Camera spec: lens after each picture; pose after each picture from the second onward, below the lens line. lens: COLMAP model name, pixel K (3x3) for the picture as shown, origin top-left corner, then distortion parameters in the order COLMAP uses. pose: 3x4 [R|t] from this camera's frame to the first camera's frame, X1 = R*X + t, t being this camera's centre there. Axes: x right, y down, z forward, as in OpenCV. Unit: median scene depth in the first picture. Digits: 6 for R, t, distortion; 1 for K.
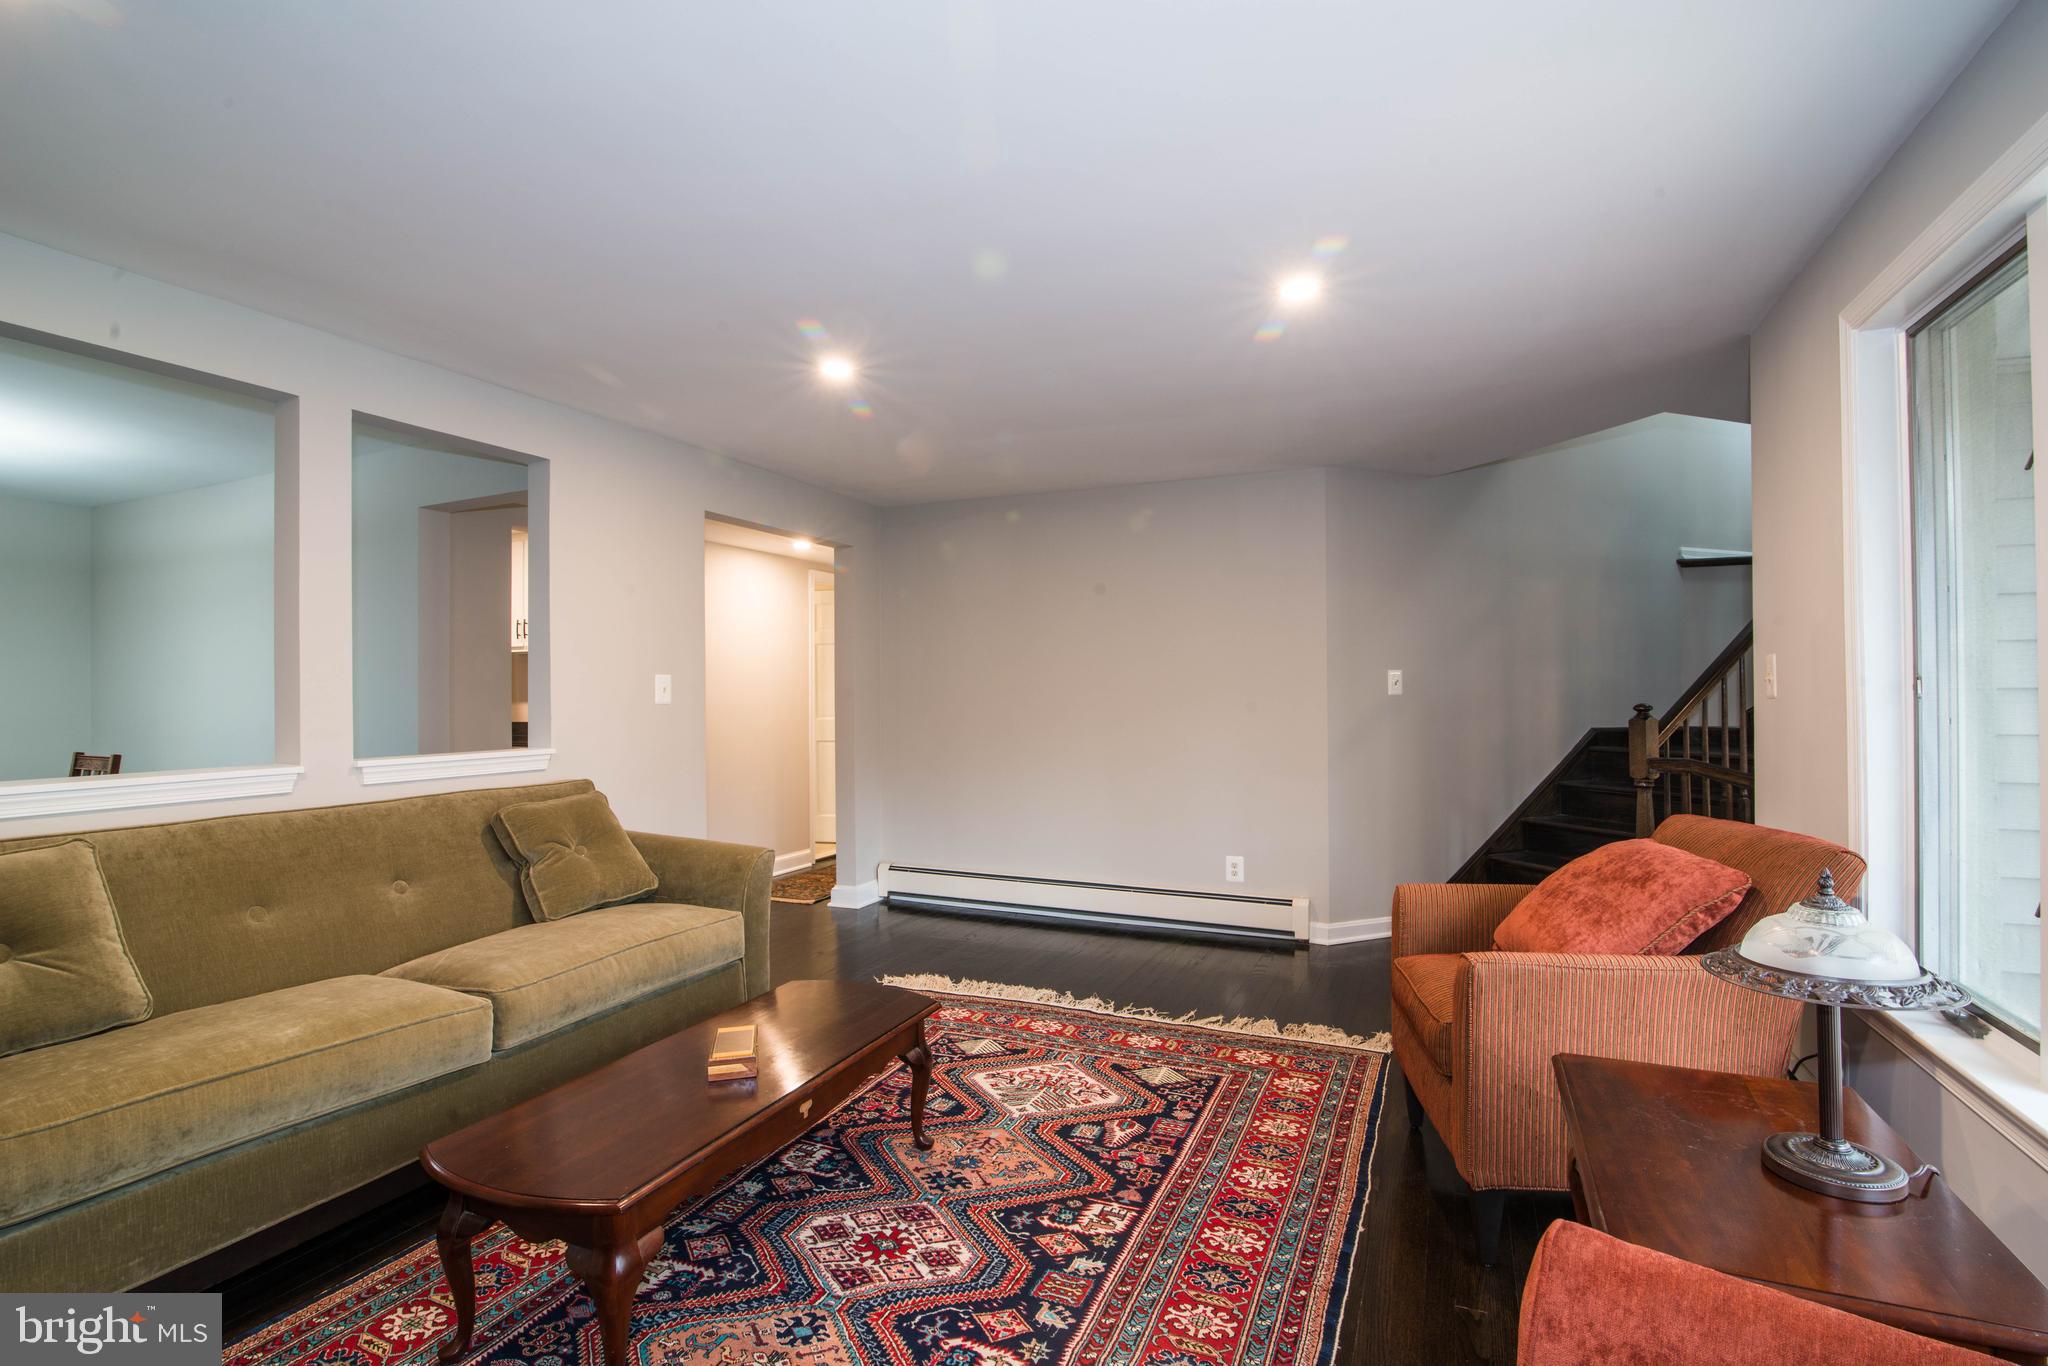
lens RADIAL K [[940.1, 0, 1044.7], [0, 940.1, 683.9], [0, 0, 1]] dist [-0.019492, 0.000917]
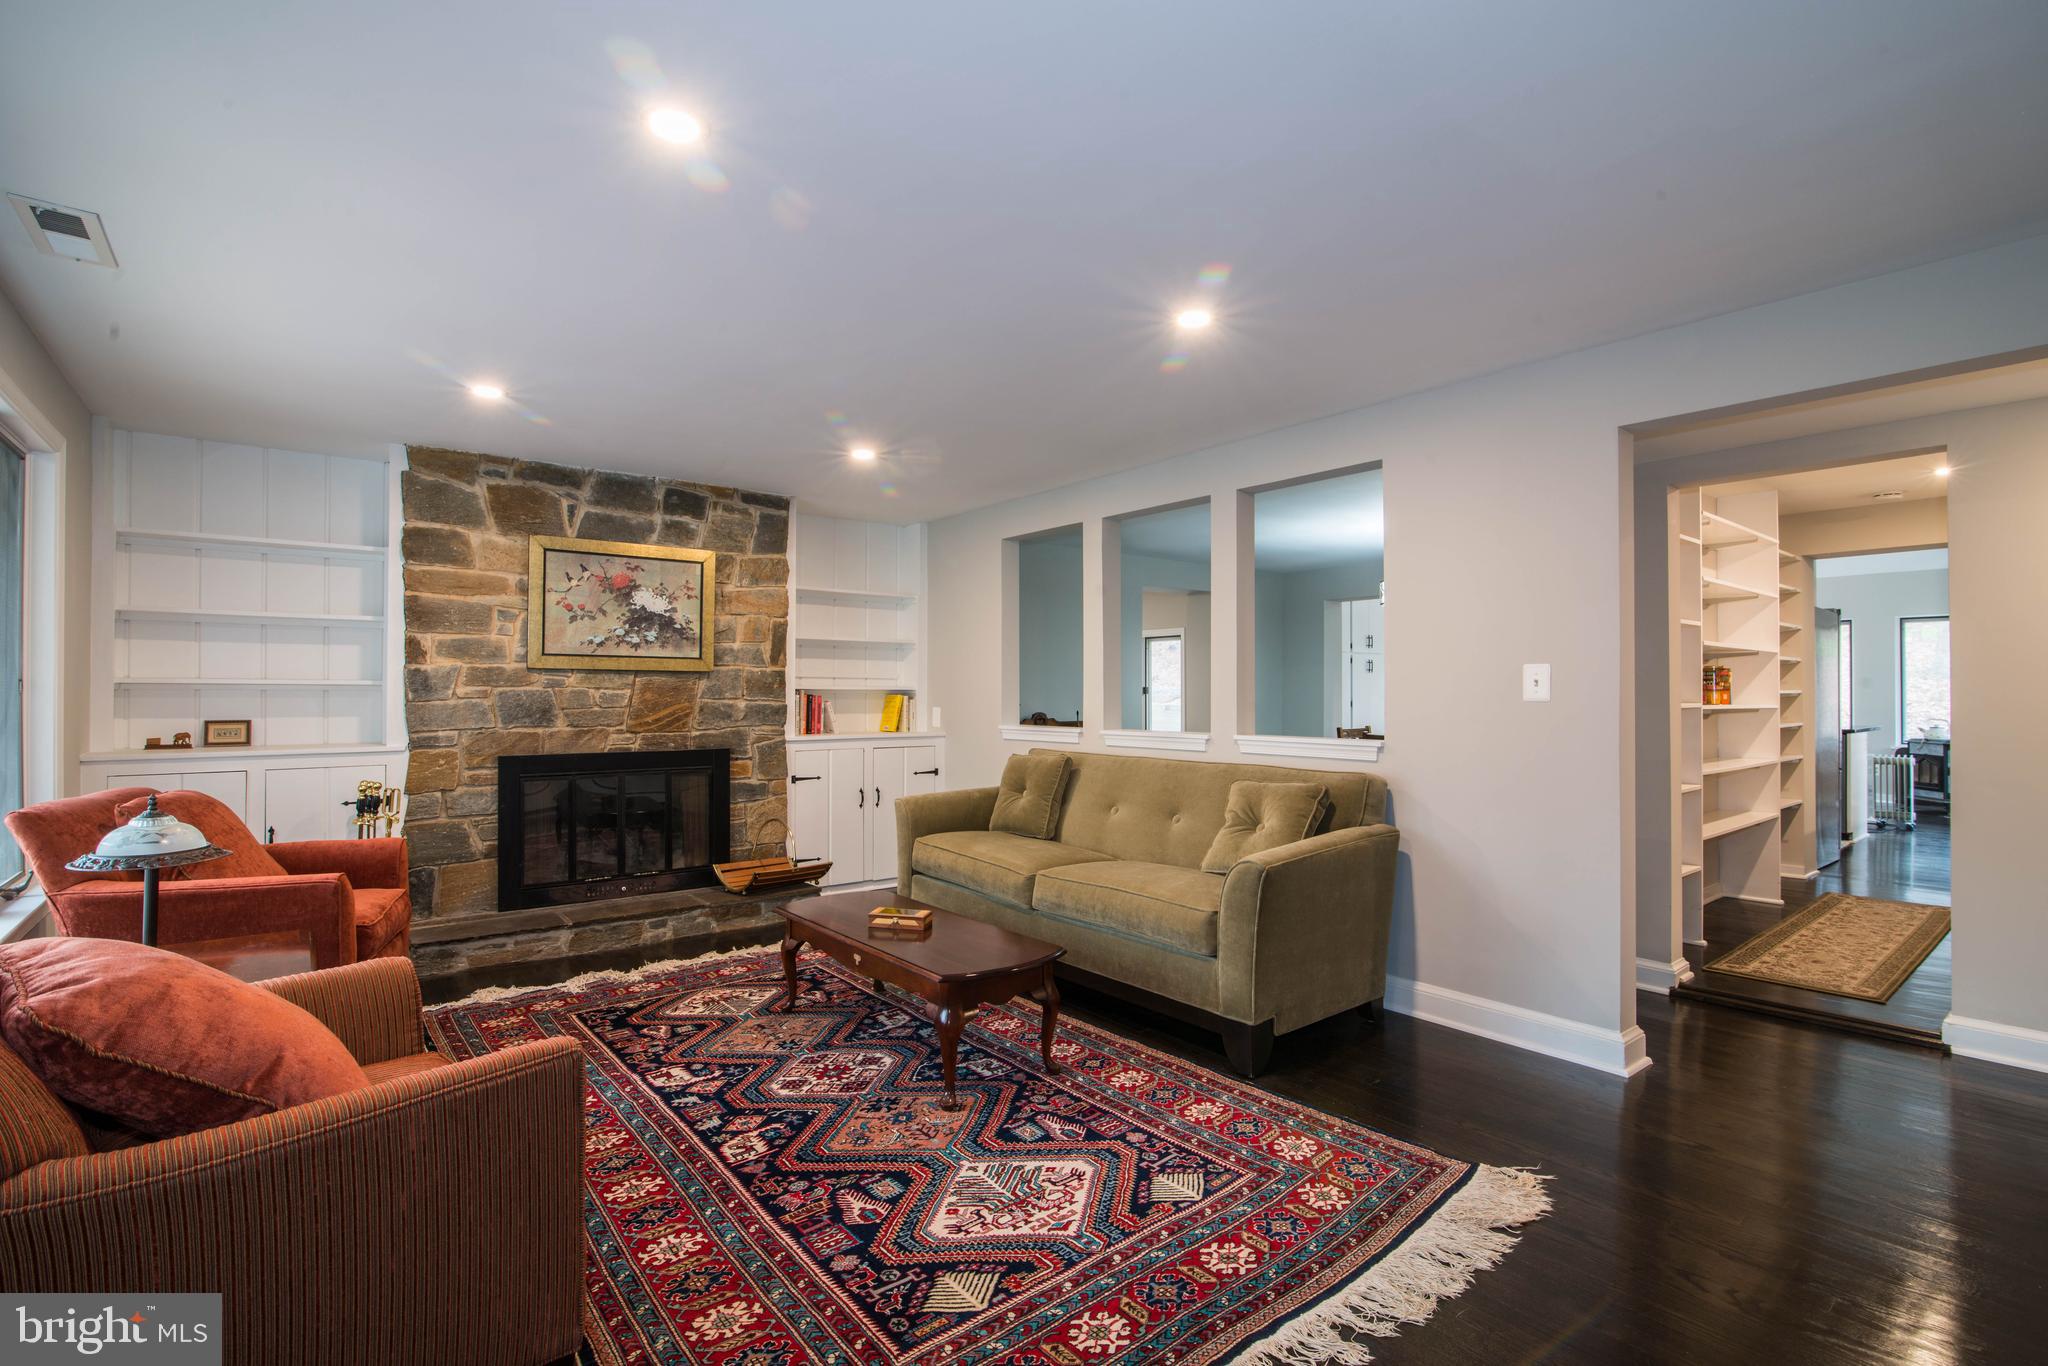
lens RADIAL K [[940.1, 0, 1020.6], [0, 940.1, 686.7], [0, 0, 1]] dist [-0.019492, 0.000917]
pose [[-0.473994, 0.001868, -0.880526, 0.803876], [0.010026, 0.999944, -0.003276, 0.012197], [0.880471, -0.010381, -0.473987, 1.628220]]
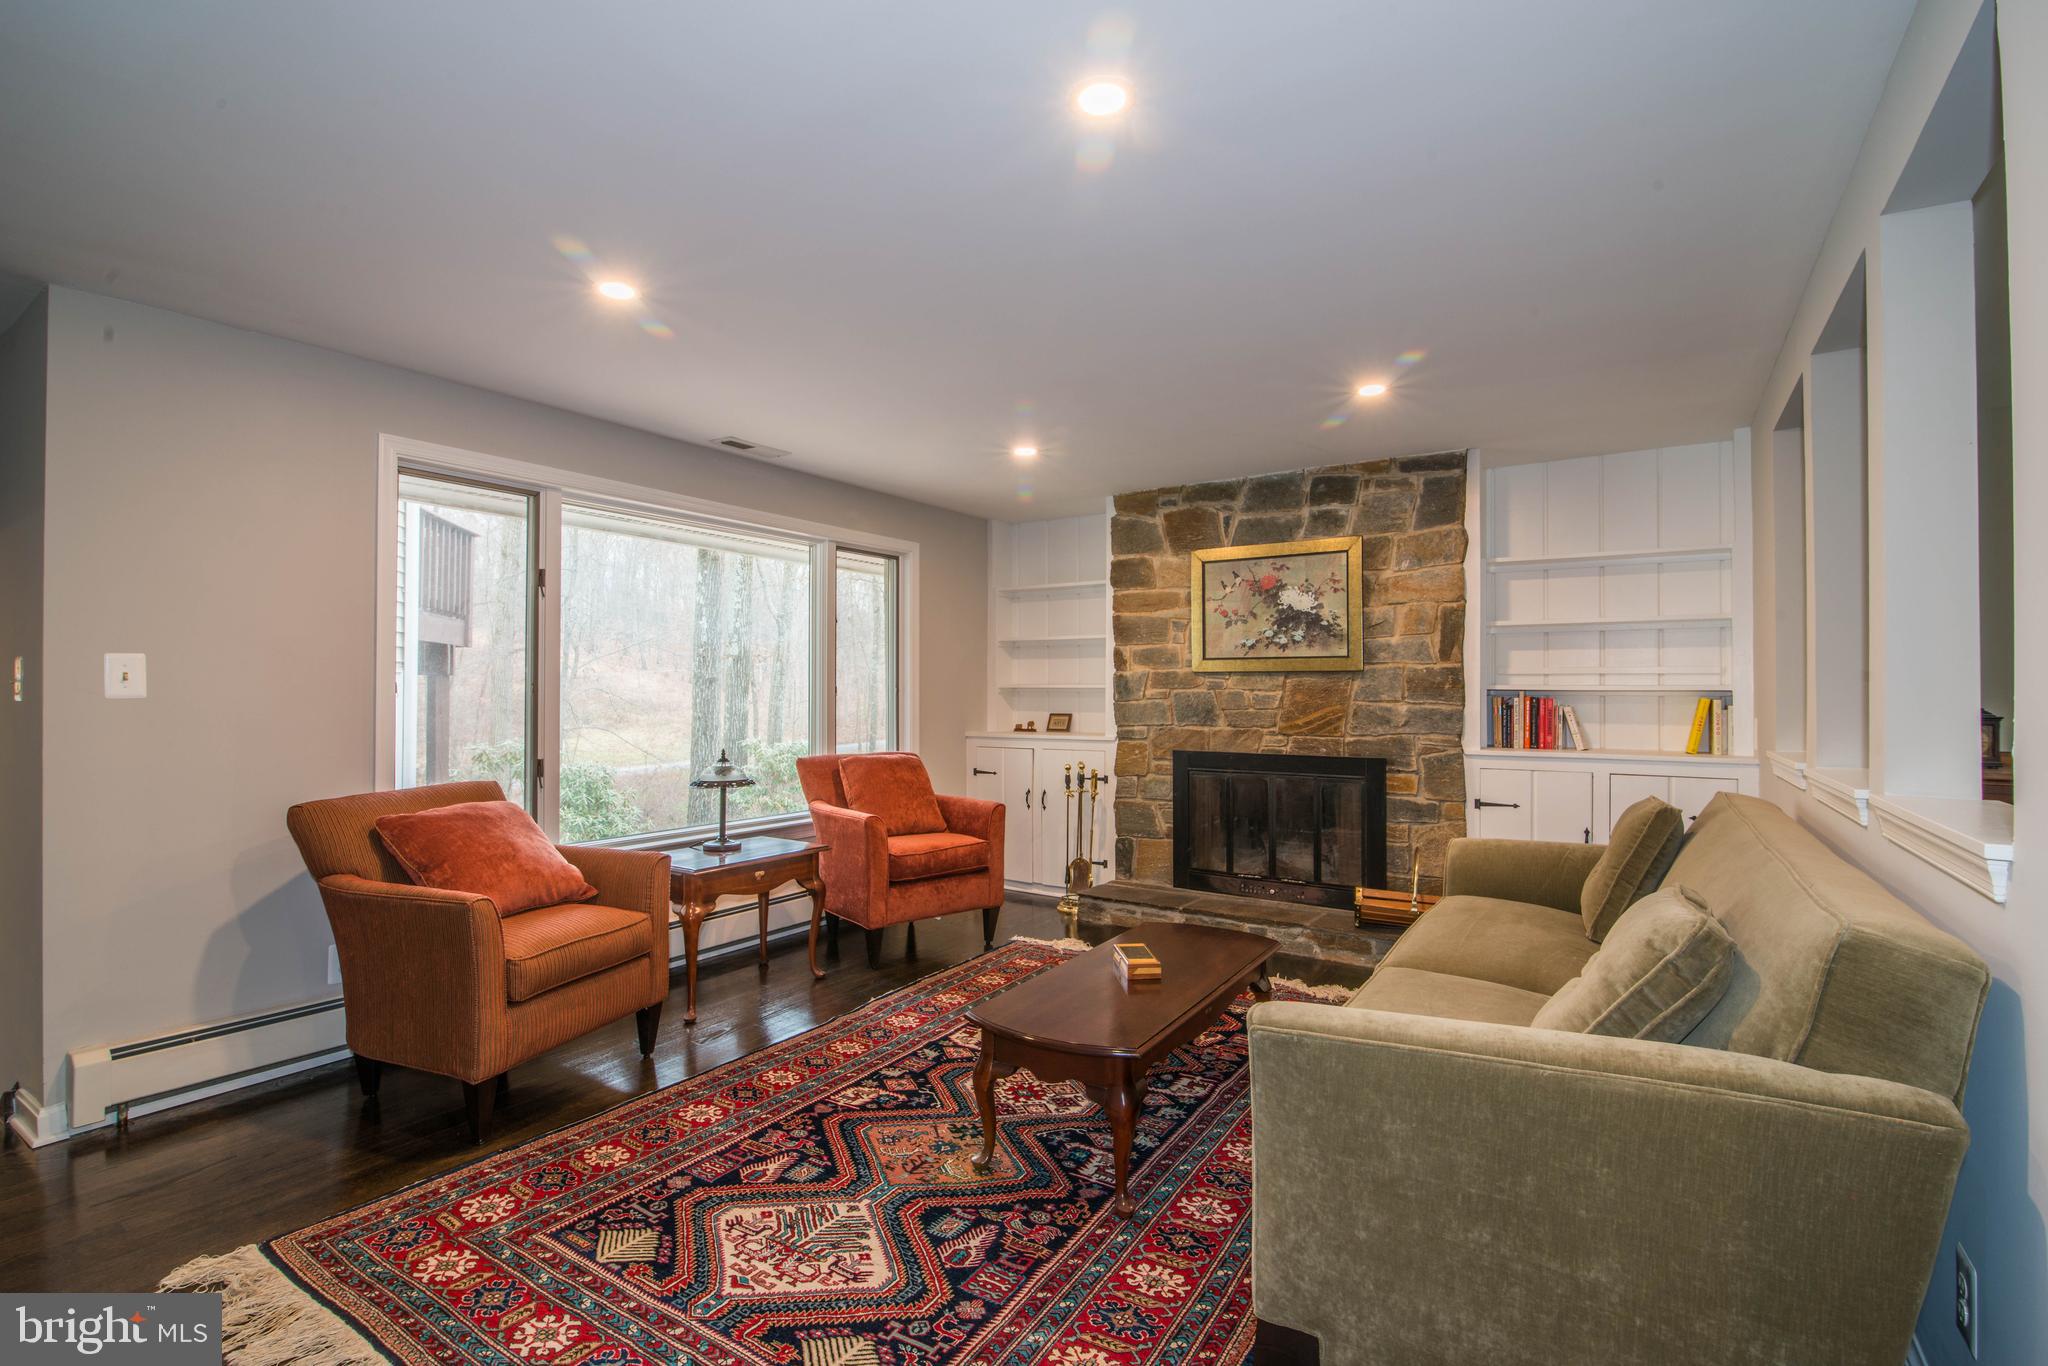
lens RADIAL K [[940.1, 0, 1019.1], [0, 940.1, 684.7], [0, 0, 1]] dist [-0.019492, 0.000917]
pose [[-0.983439, 0.007347, 0.181091, -0.348603], [0.003972, 0.999812, -0.018995, 0.024796], [-0.181196, -0.017961, -0.983283, 1.978869]]
